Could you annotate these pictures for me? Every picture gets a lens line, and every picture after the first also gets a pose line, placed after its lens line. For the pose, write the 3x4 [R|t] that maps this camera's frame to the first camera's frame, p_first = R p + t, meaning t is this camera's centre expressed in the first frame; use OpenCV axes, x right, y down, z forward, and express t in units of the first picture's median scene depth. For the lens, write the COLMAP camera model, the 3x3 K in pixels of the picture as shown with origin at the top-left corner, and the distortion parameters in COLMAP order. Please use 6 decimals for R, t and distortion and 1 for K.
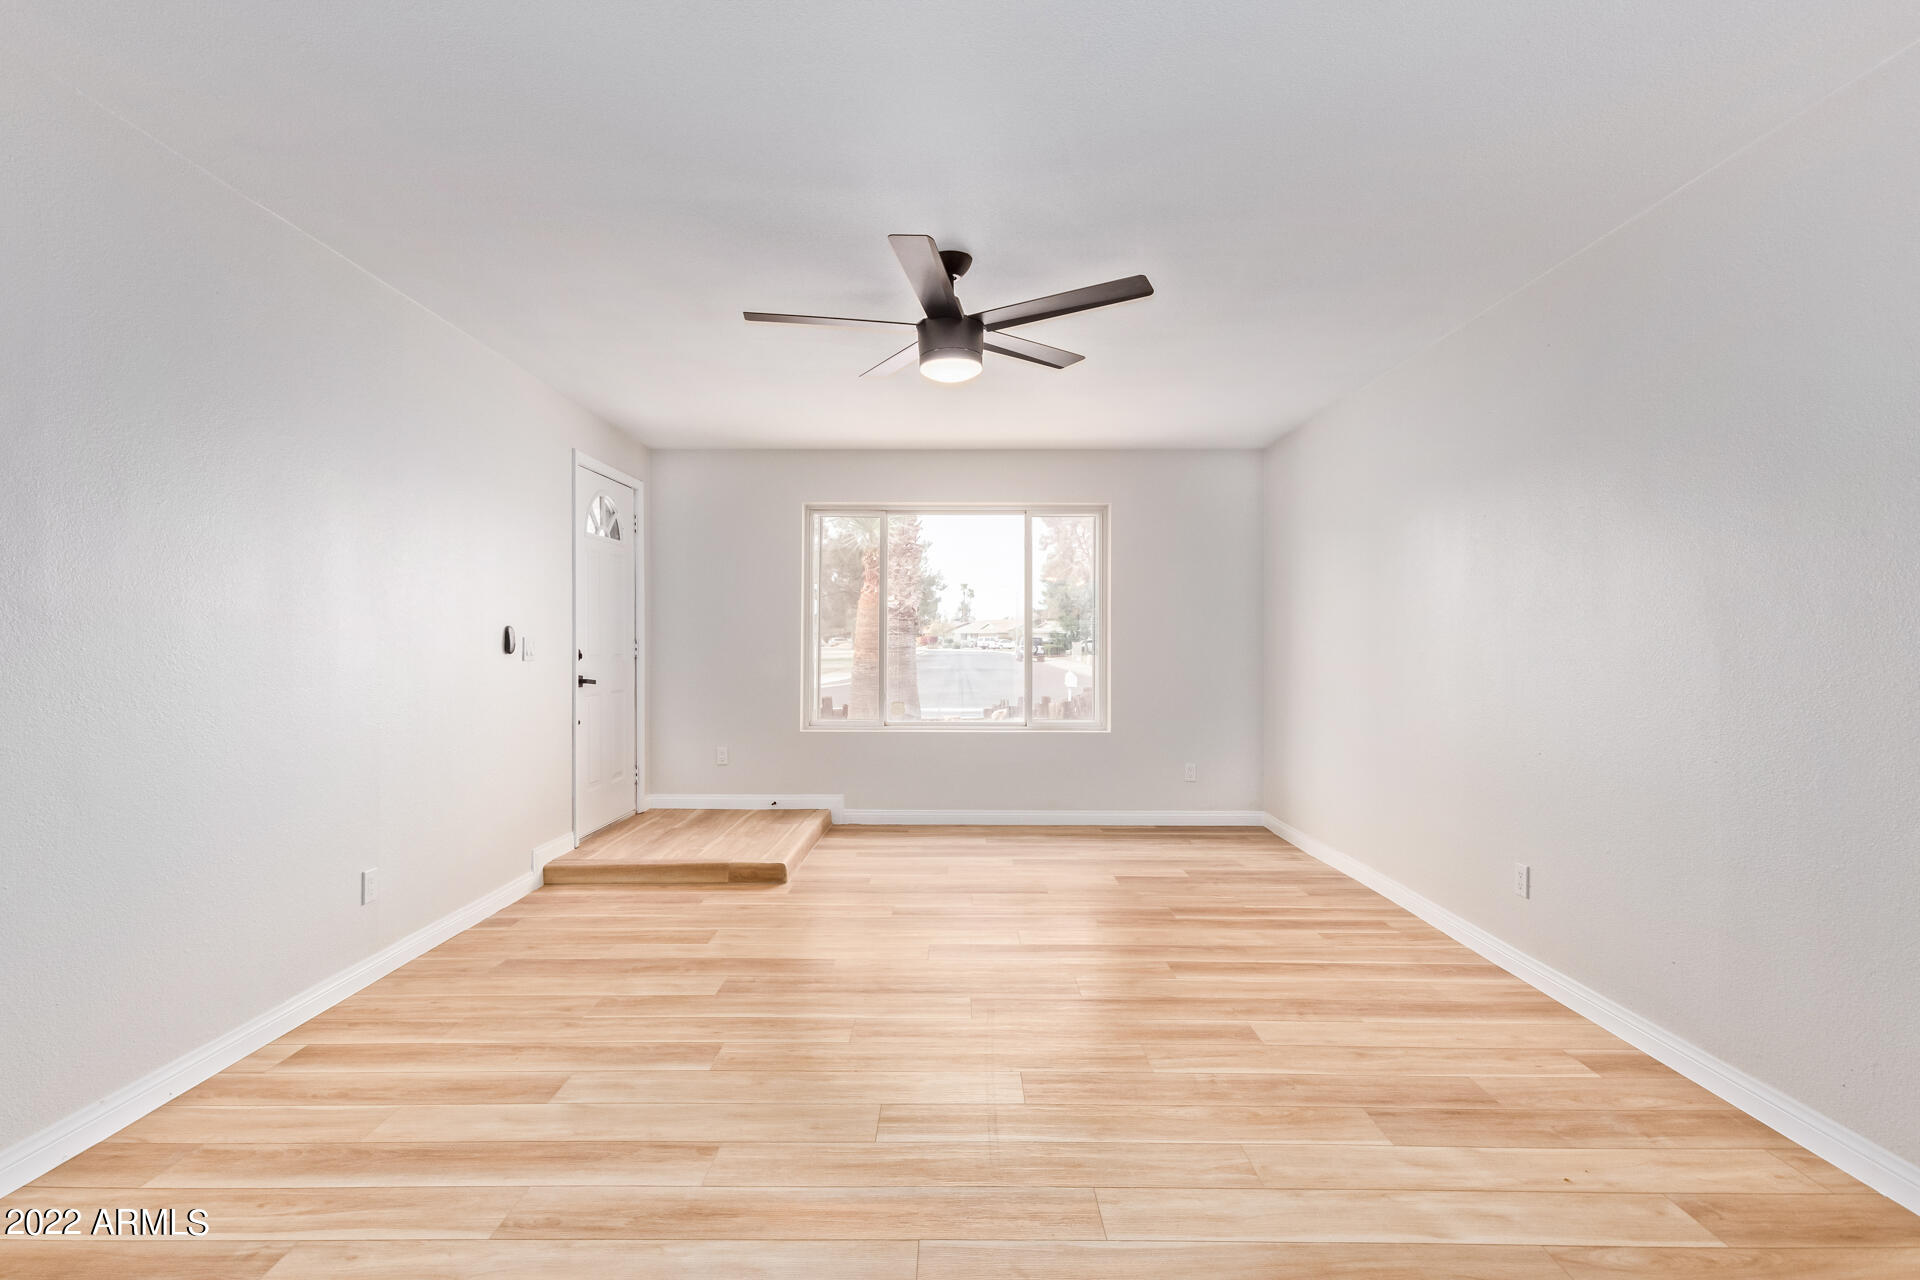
lens RADIAL K [[923.5, 0, 960.9], [0, 923.5, 640.2], [0, 0, 1]] dist [0.012374, -0.000236]
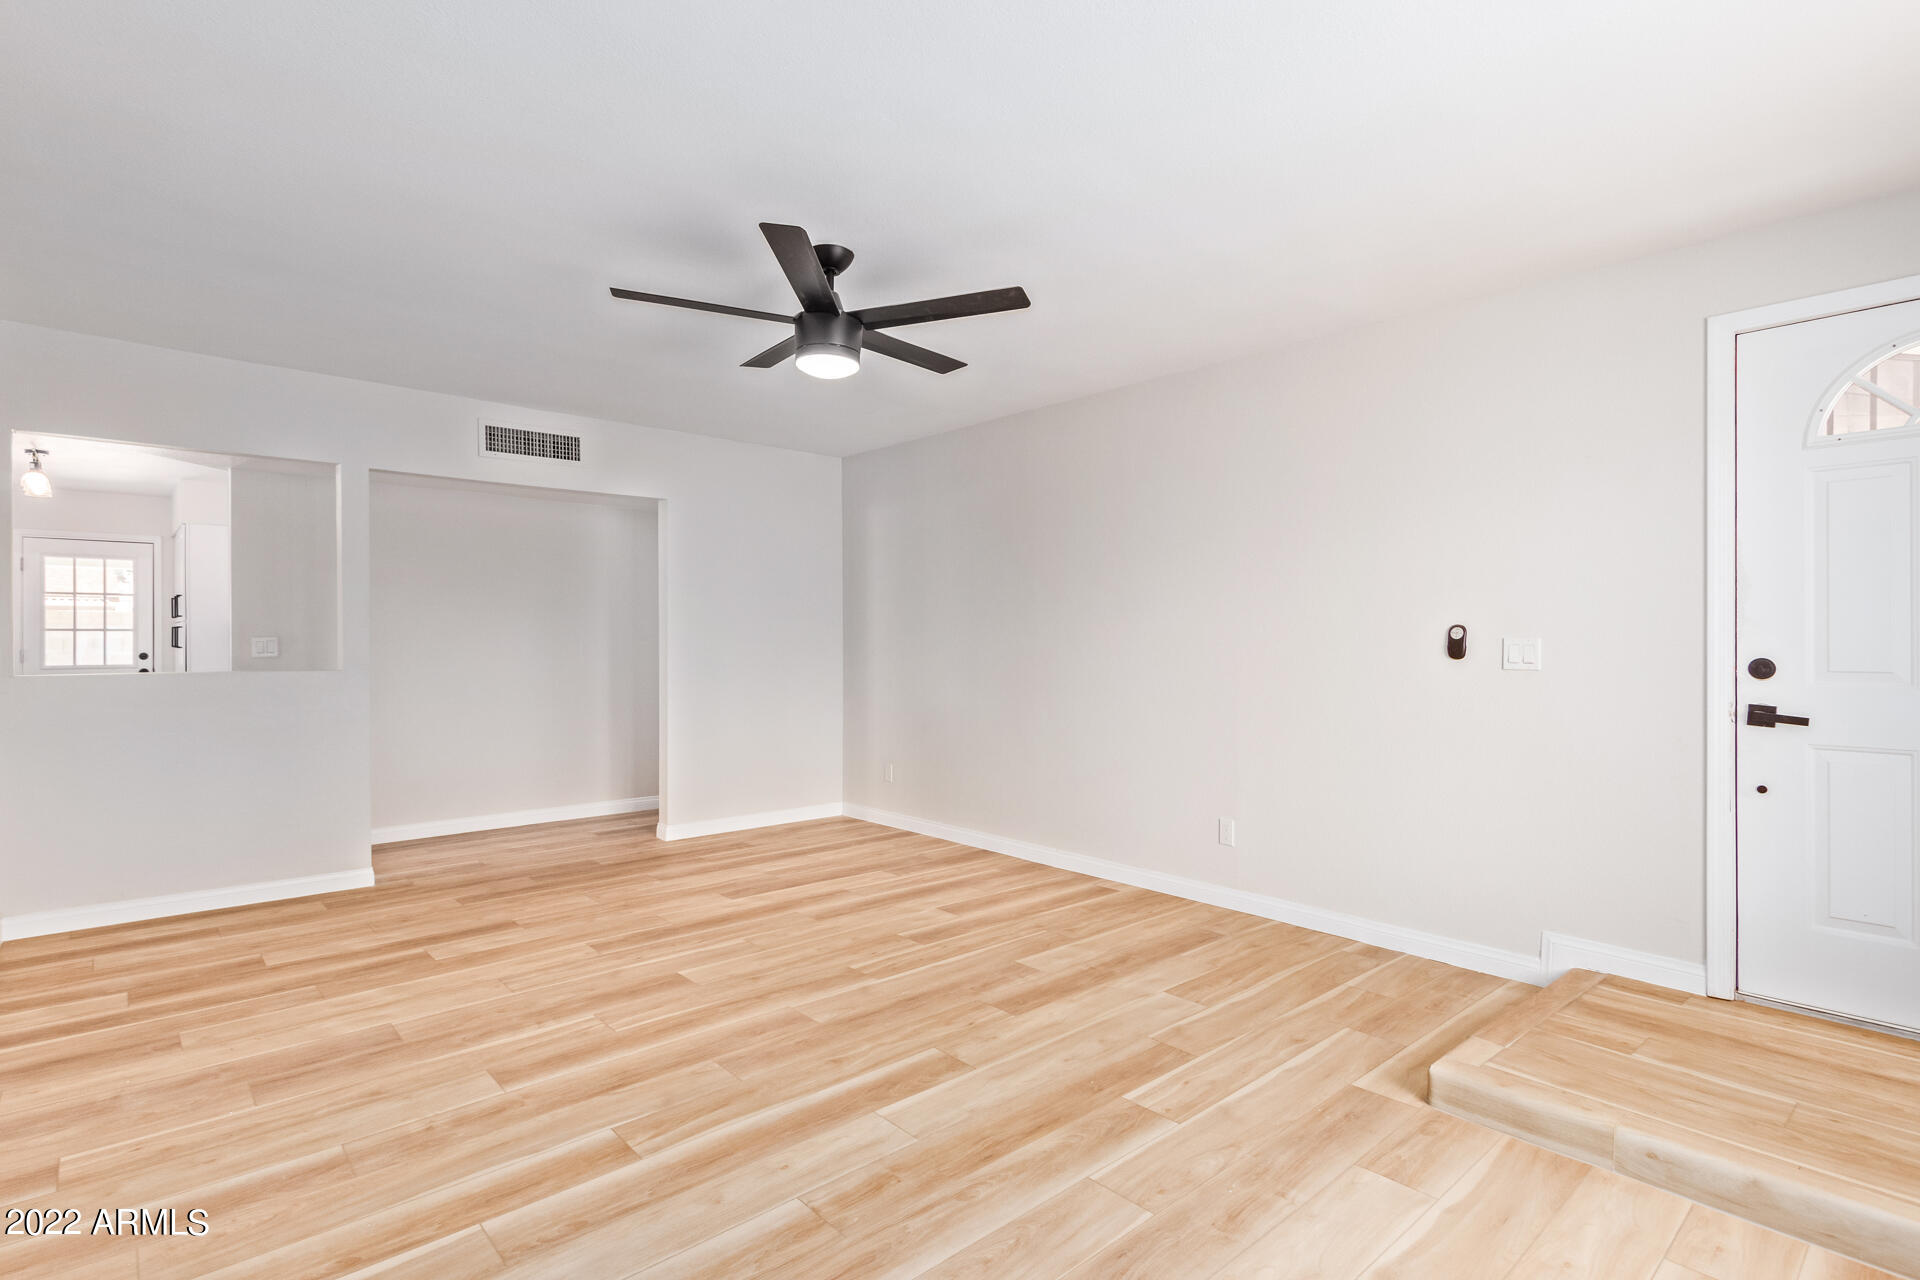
lens RADIAL K [[923.5, 0, 953.3], [0, 923.5, 643.2], [0, 0, 1]] dist [0.012374, -0.000236]
pose [[-0.739523, -0.000495, -0.673131, 0.614915], [0.000780, 0.999998, -0.001593, 0.001682], [0.673130, -0.001703, -0.739522, 2.028029]]
